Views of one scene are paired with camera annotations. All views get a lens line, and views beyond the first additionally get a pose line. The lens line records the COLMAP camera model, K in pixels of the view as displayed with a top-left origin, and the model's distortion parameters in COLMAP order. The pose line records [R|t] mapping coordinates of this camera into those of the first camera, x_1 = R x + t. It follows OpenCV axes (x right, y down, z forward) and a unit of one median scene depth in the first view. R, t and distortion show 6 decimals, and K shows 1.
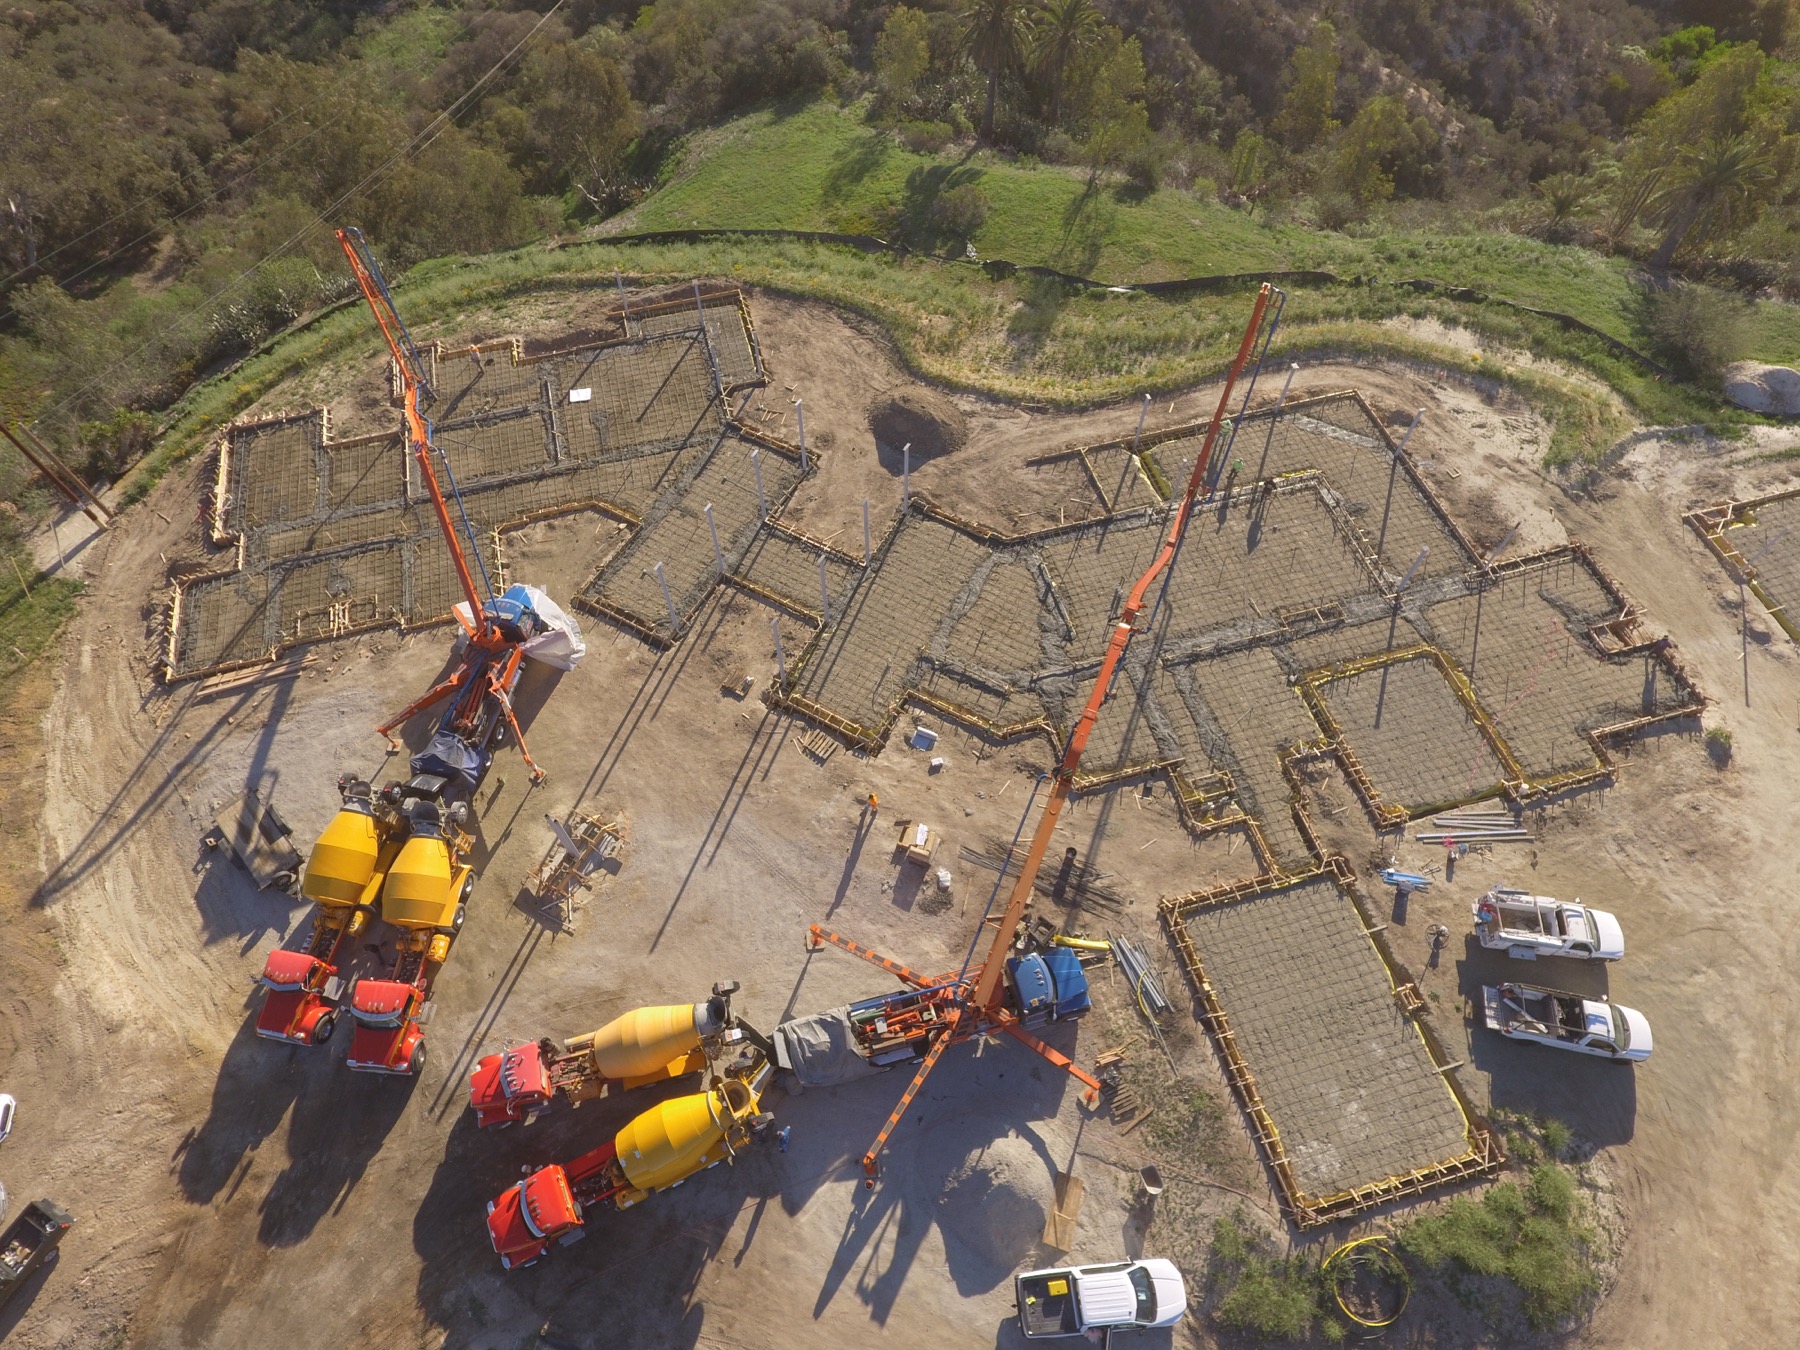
lens RADIAL K [[1055.2, 0, 871.7], [0, 1055.2, 666.6], [0, 0, 1]] dist [-0.002206, 0.000201]
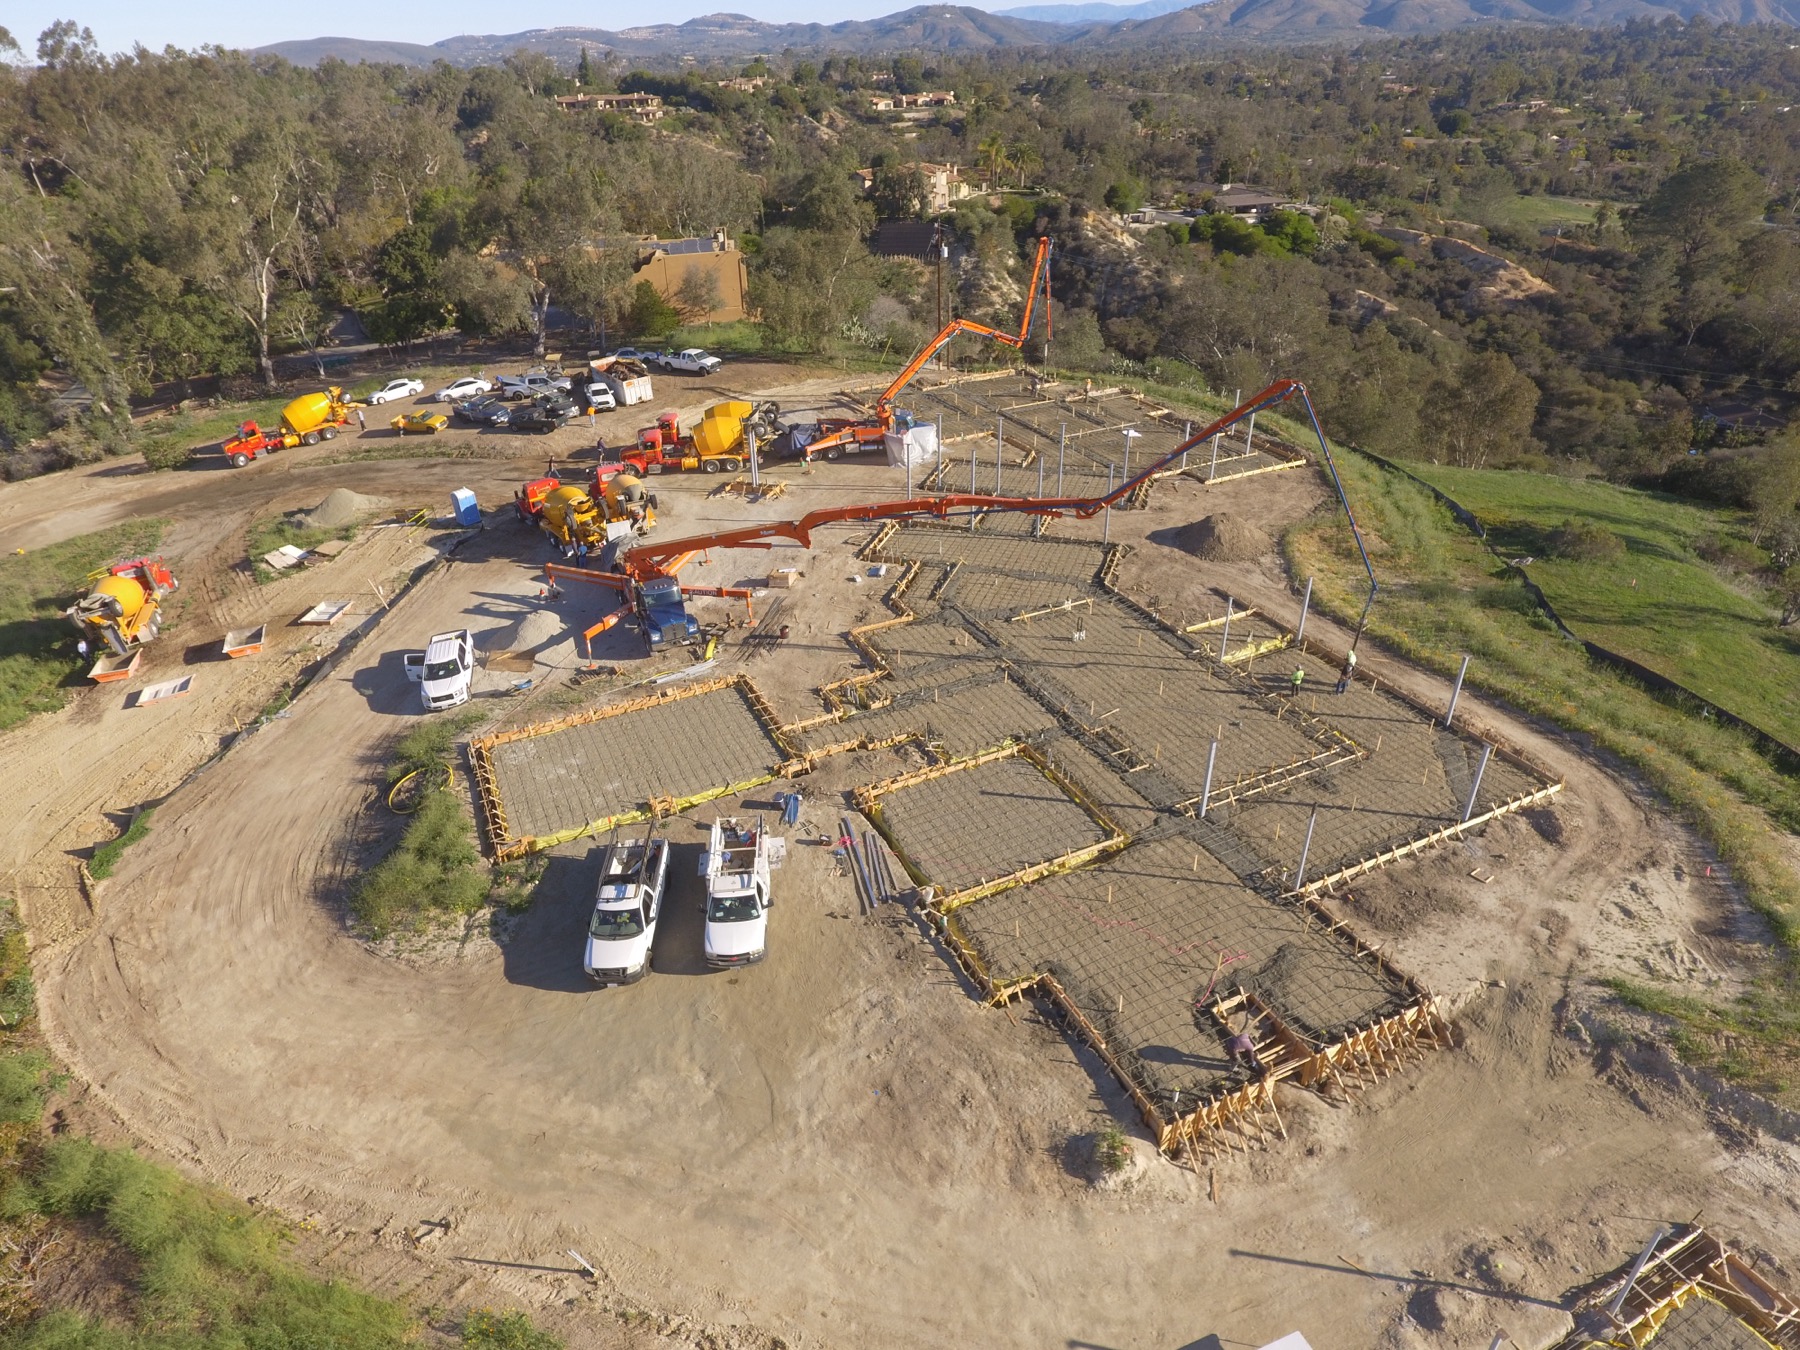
lens RADIAL K [[1055.2, 0, 874.5], [0, 1055.2, 666.4], [0, 0, 1]] dist [-0.002206, 0.000201]
pose [[0.174412, 0.506491, -0.844421, 1.102526], [-0.819121, 0.550552, 0.161039, -0.063034], [0.546463, 0.663596, 0.510901, 0.443340]]
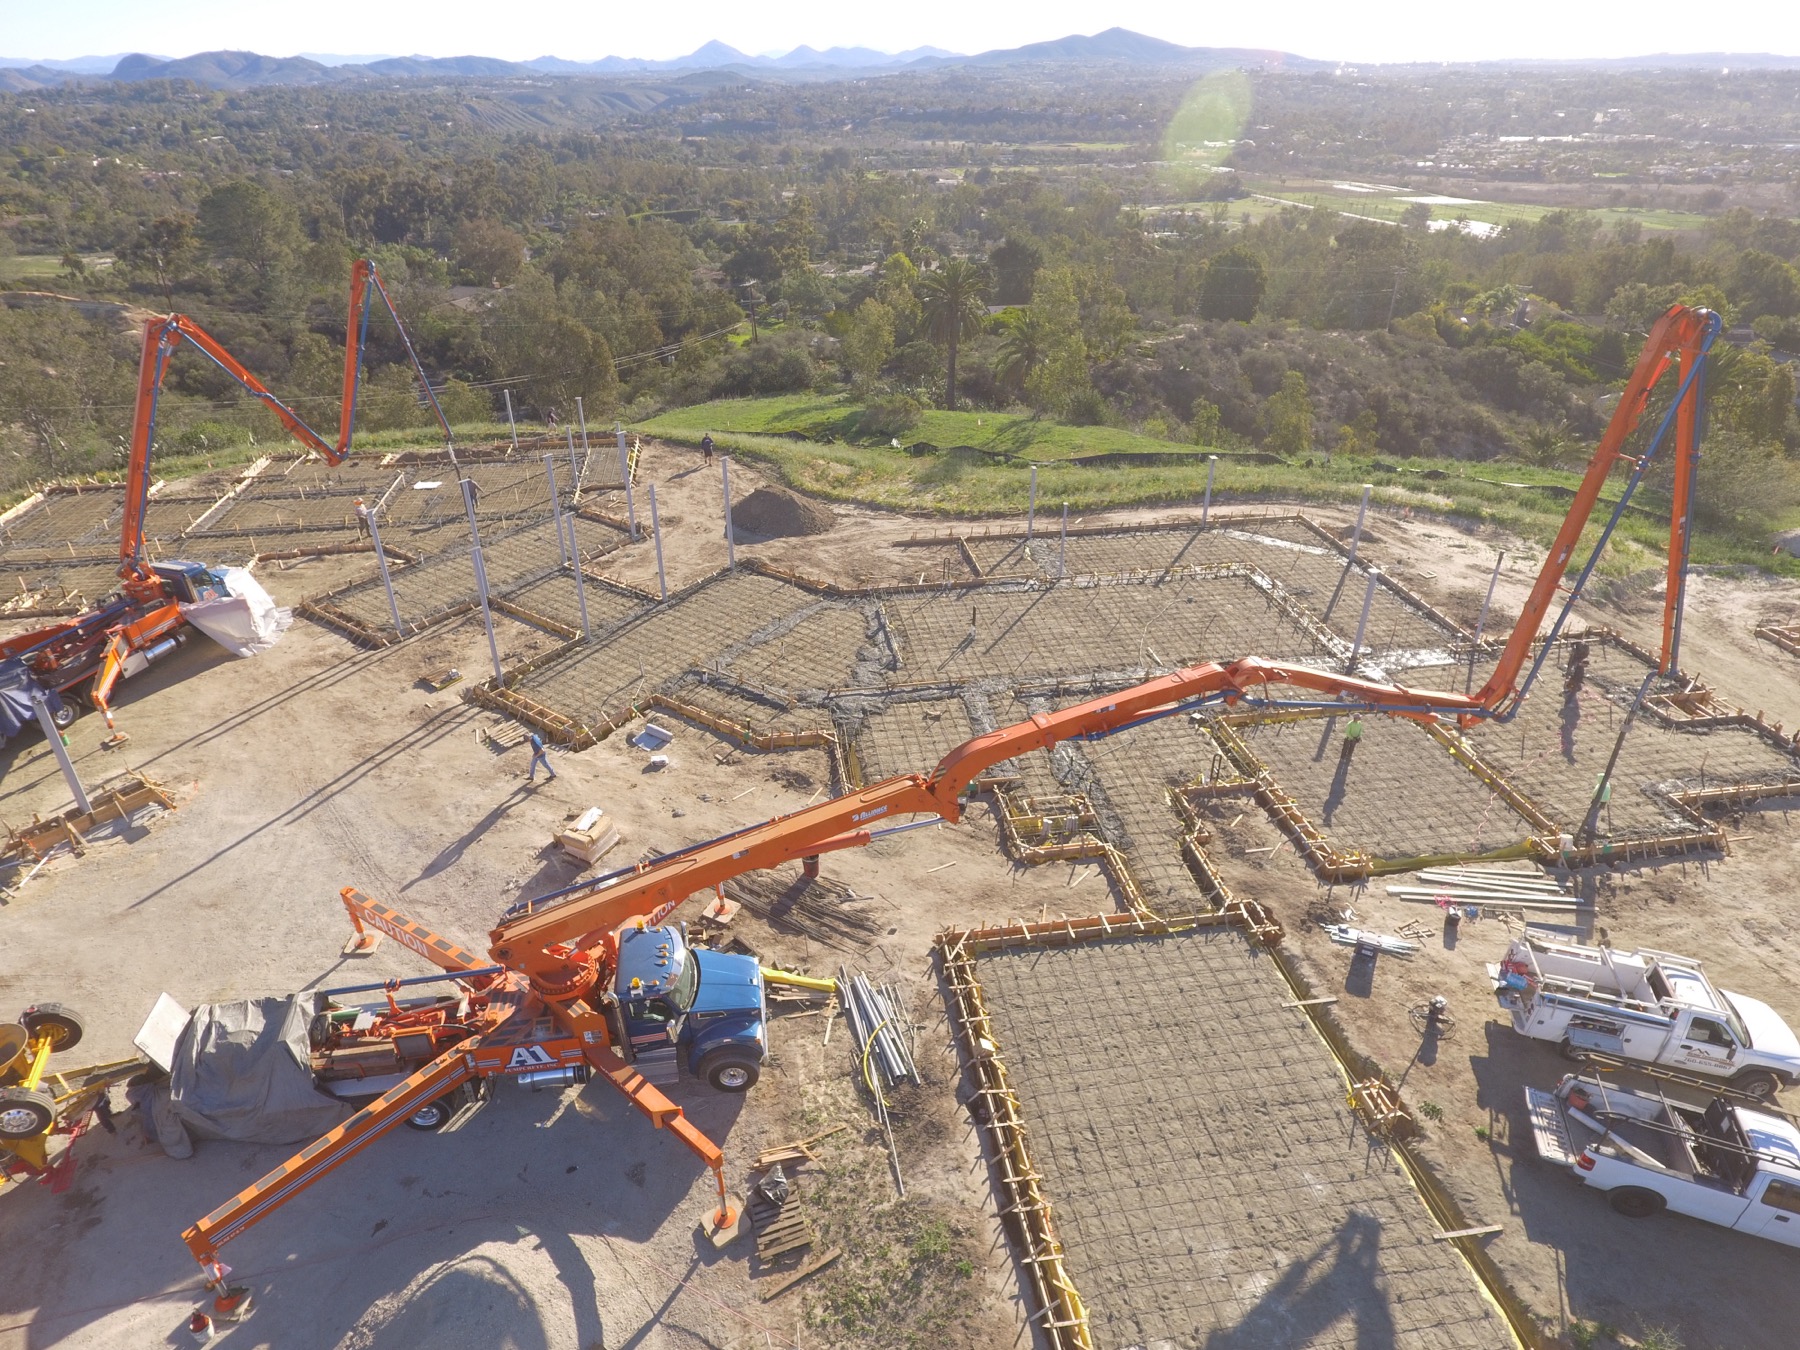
lens RADIAL K [[1055.2, 0, 871.7], [0, 1055.2, 666.5], [0, 0, 1]] dist [-0.002206, 0.000201]
pose [[0.992887, 0.064813, -0.099873, 0.254757], [-0.104795, 0.873877, -0.474718, 0.336627], [0.056509, 0.481808, 0.874453, 0.366372]]
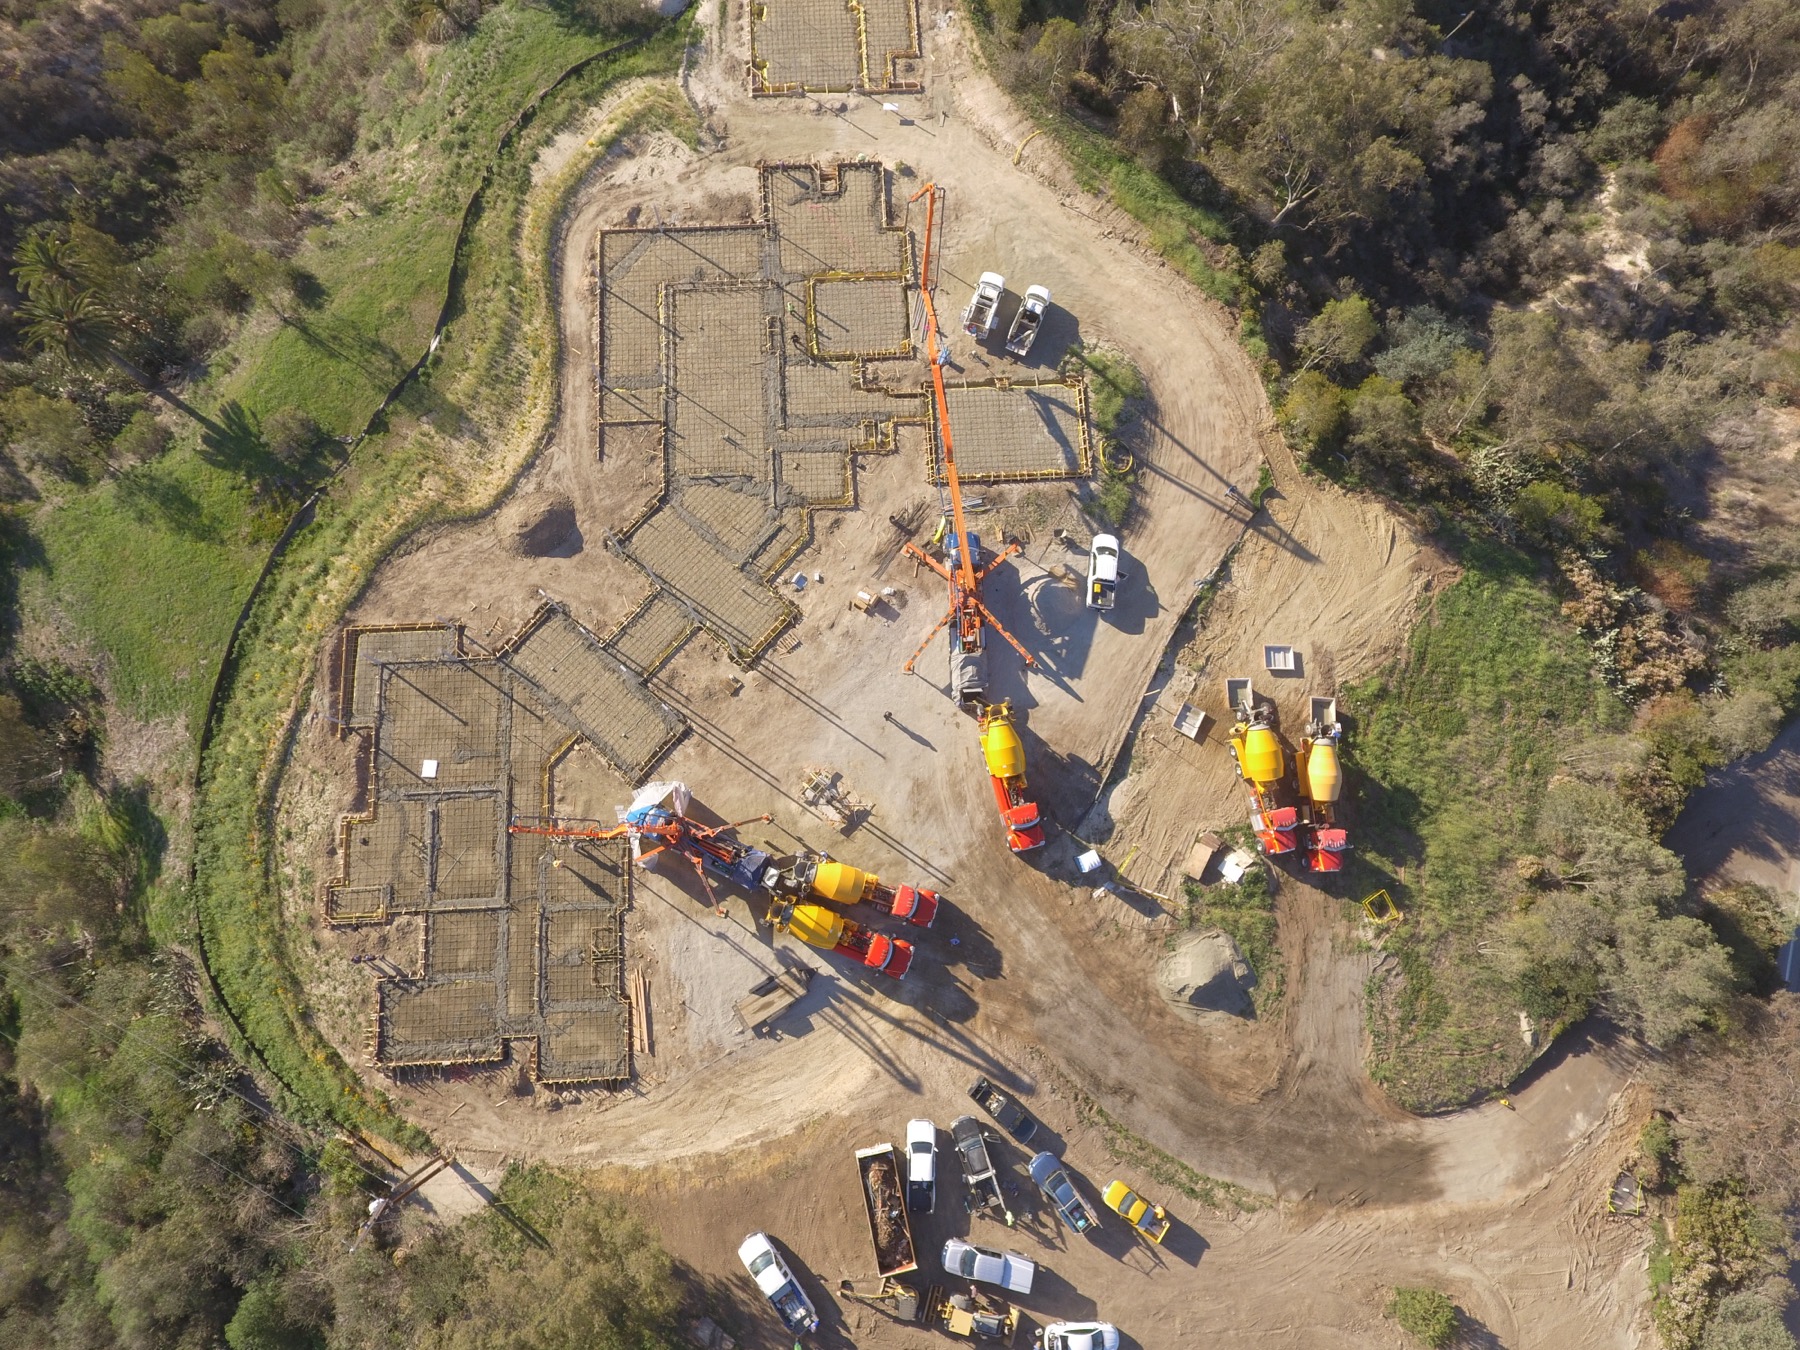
lens RADIAL K [[1055.2, 0, 876.4], [0, 1055.2, 670.9], [0, 0, 1]] dist [-0.002206, 0.000201]
pose [[0.207049, -0.951735, 0.226563, -0.415970], [0.815982, 0.295755, 0.496691, -0.586753], [-0.539725, 0.082032, 0.837835, -0.401586]]
